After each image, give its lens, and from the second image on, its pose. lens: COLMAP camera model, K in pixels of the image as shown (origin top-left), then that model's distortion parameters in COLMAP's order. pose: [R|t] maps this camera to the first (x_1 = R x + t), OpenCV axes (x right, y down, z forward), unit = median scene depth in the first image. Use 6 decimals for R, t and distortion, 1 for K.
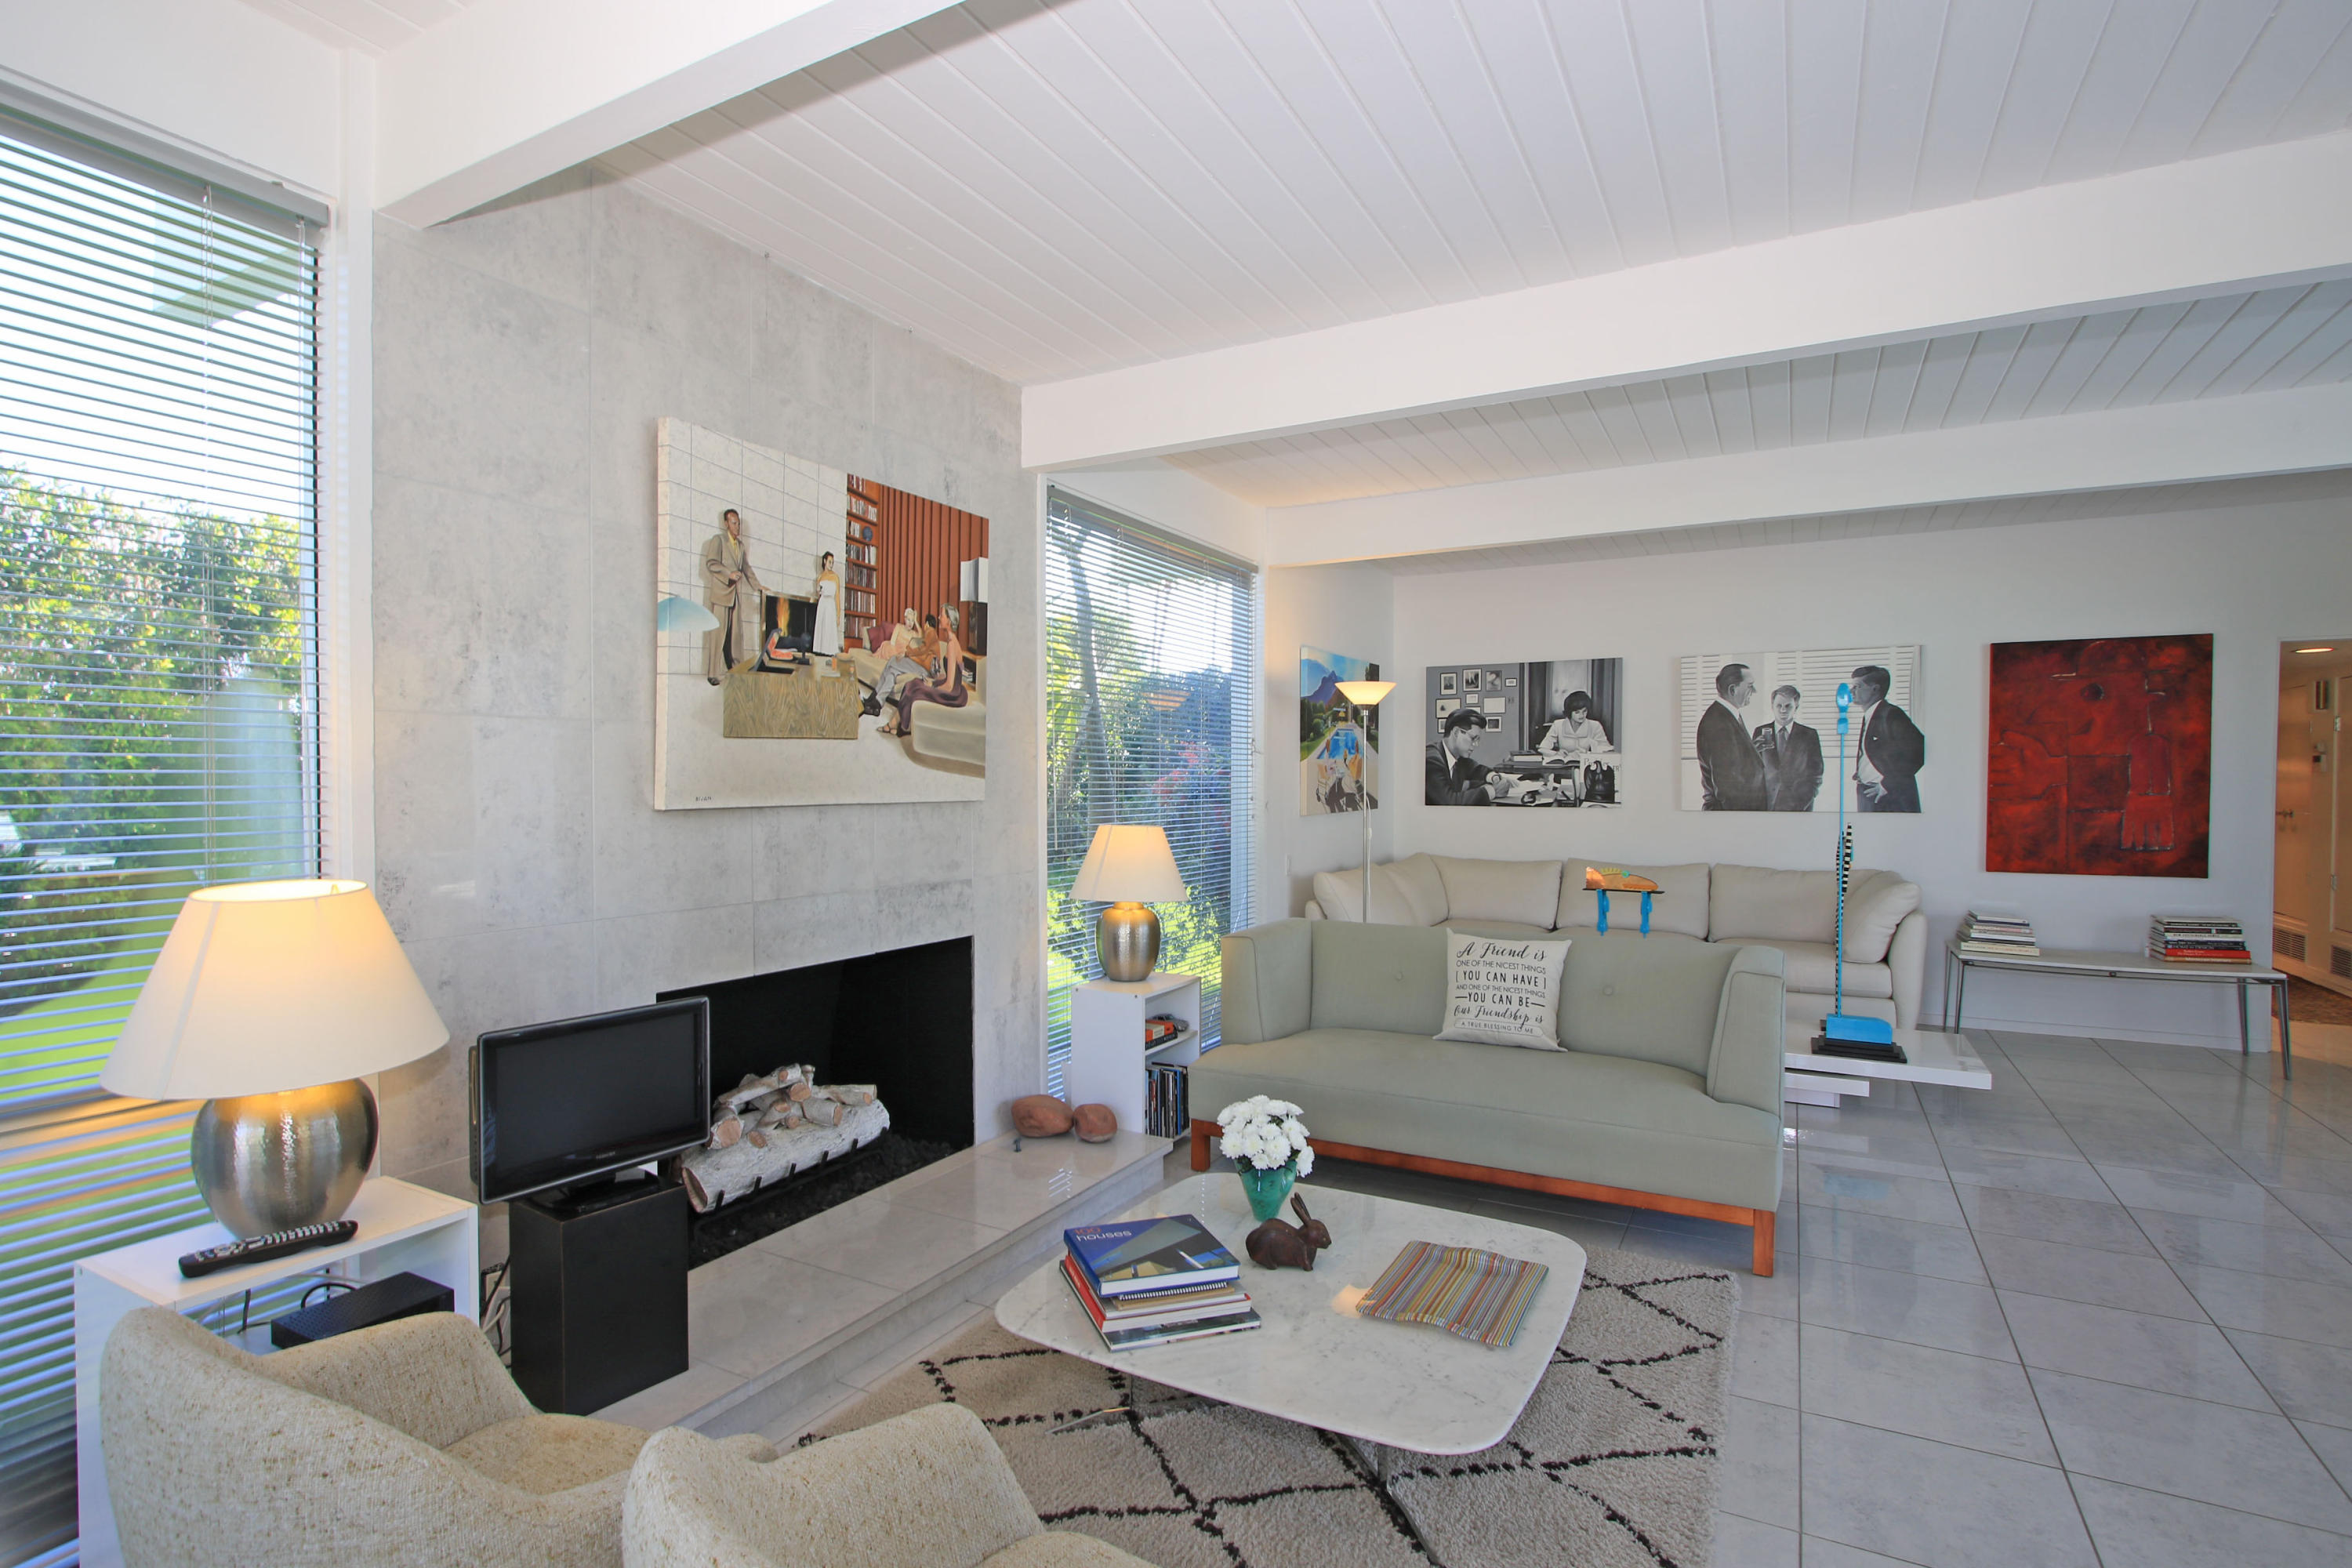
lens RADIAL K [[1141.1, 0, 1161.1], [0, 1141.1, 805.3], [0, 0, 1]] dist [-0.018099, 0.002882]
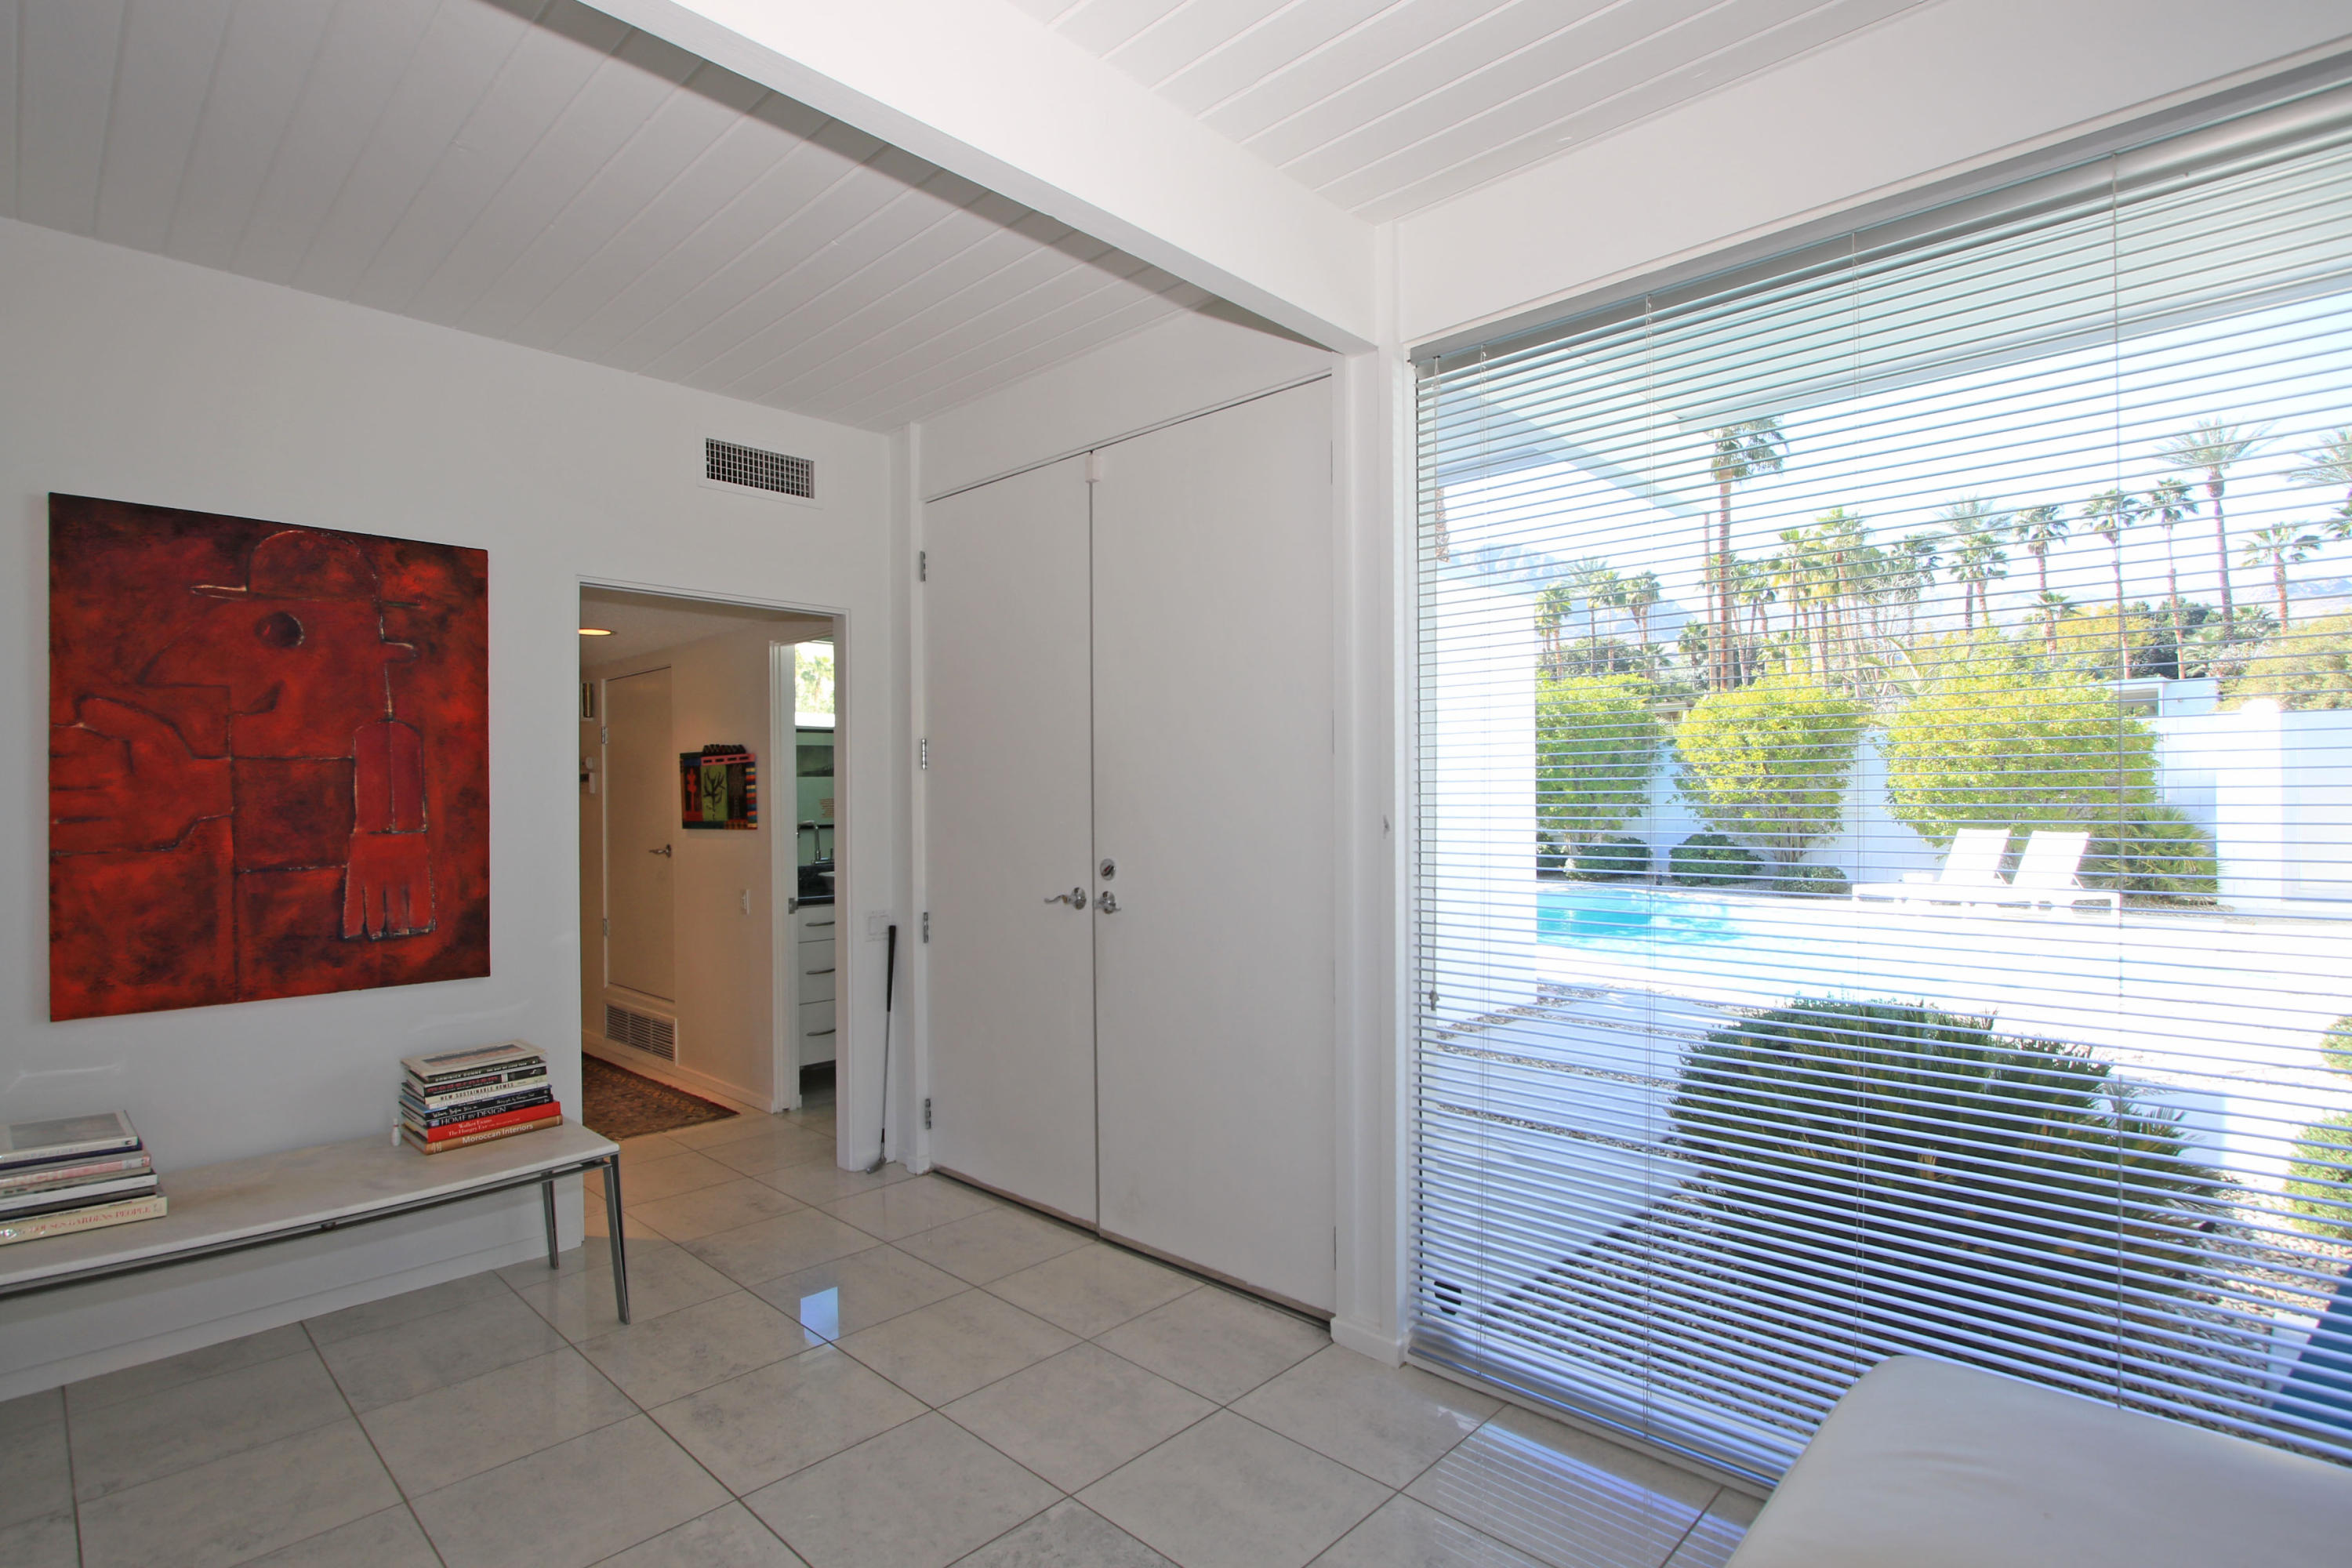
lens RADIAL K [[1141.1, 0, 1168.0], [0, 1141.1, 804.7], [0, 0, 1]] dist [-0.018099, 0.002882]
pose [[0.256017, -0.006970, 0.966647, 0.699671], [0.027712, 0.999616, -0.000132, -0.019577], [-0.966275, 0.026821, 0.256112, 0.782238]]
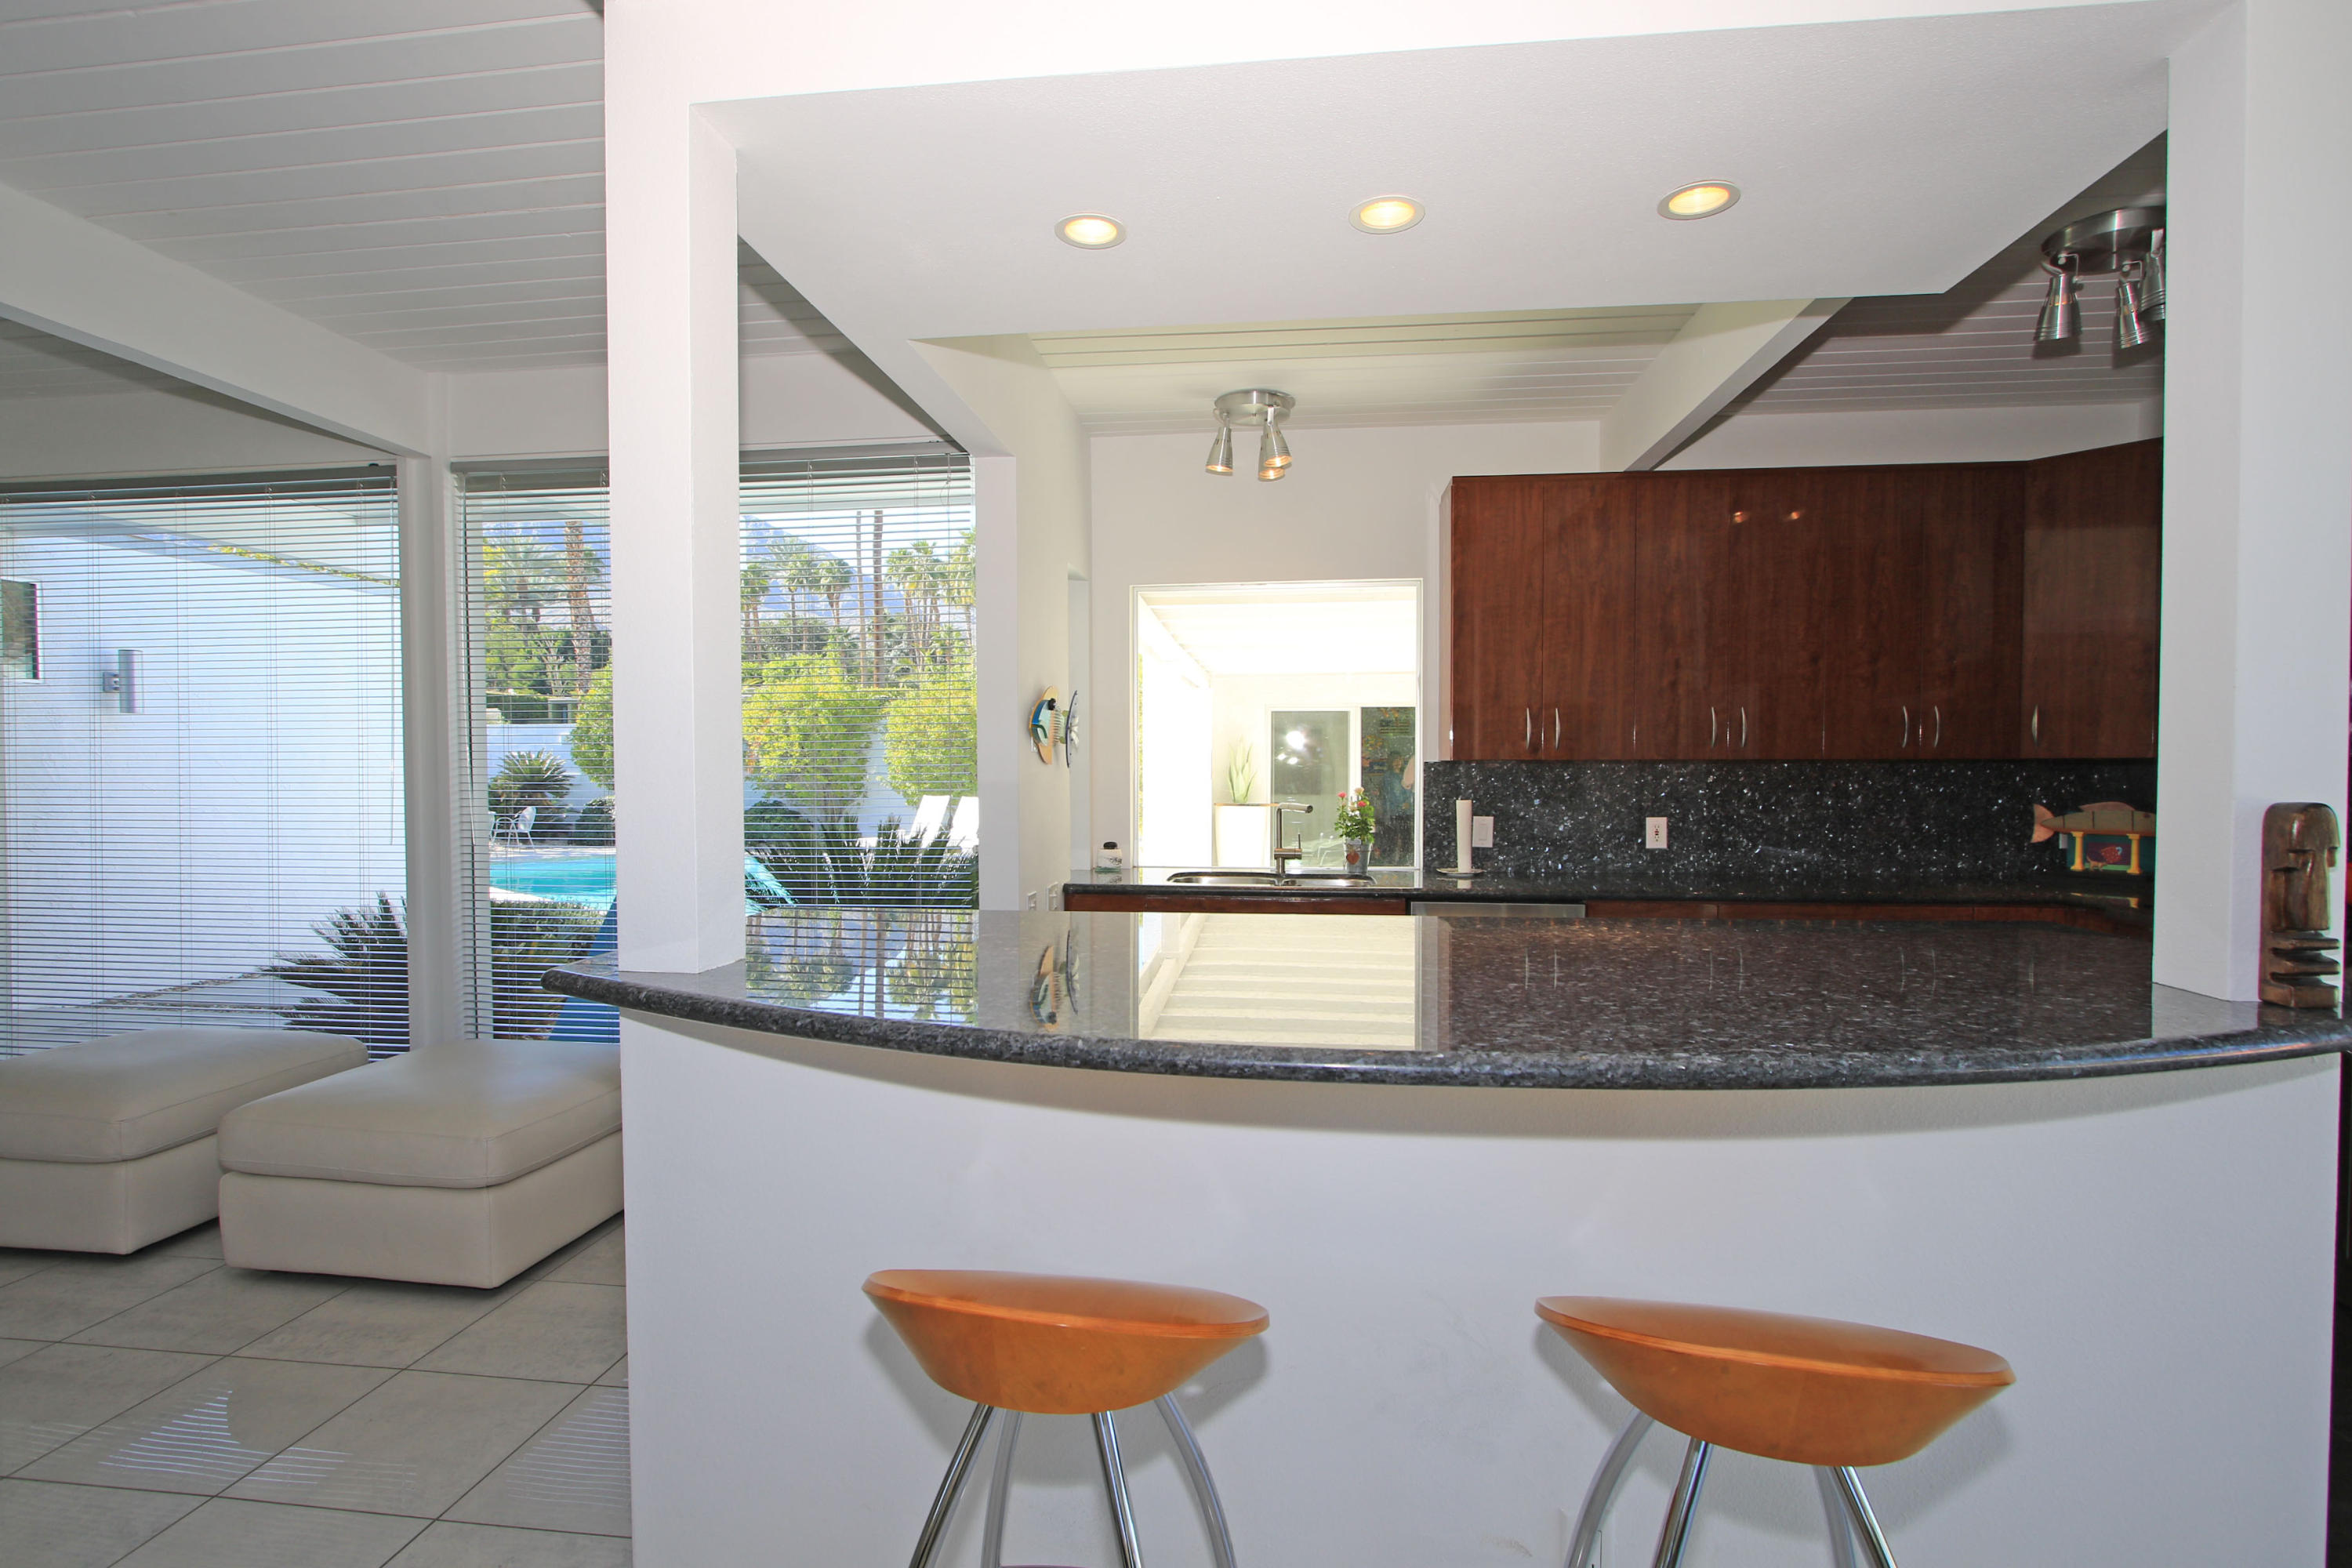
lens RADIAL K [[1133.6, 0, 1153.1], [0, 1133.6, 790.5], [0, 0, 1]] dist [-0.019041, 0.003289]
pose [[-0.373088, -0.017793, 0.927625, -0.057704], [0.021644, 0.999377, 0.027874, -0.004838], [-0.927543, 0.030477, -0.372471, 0.124338]]
